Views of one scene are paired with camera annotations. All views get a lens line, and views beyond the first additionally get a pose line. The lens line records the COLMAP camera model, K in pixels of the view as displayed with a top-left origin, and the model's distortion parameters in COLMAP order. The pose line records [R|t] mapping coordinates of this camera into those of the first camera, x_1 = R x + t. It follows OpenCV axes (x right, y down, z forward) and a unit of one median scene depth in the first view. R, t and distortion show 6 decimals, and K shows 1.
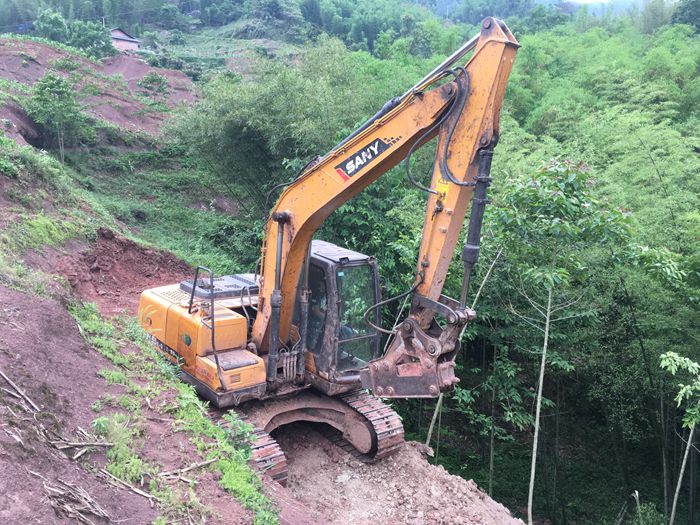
lens RADIAL K [[594.0, 0, 350.0], [0, 594.0, 262.5], [0, 0, 1]] dist [0.090714, -0.126291]
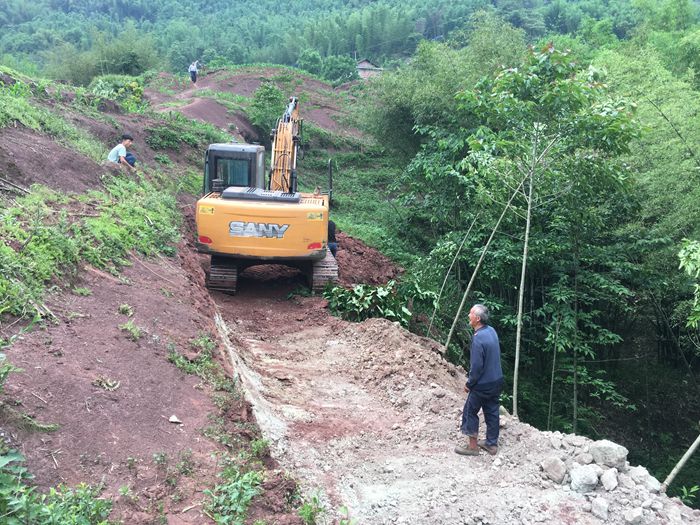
lens RADIAL K [[594.0, 0, 350.0], [0, 594.0, 262.5], [0, 0, 1]] dist [0.090714, -0.126291]
pose [[0.917906, 0.025945, -0.395949, 0.102959], [-0.041027, 0.998717, -0.029667, 0.052159], [0.394672, 0.043477, 0.917793, -0.009743]]
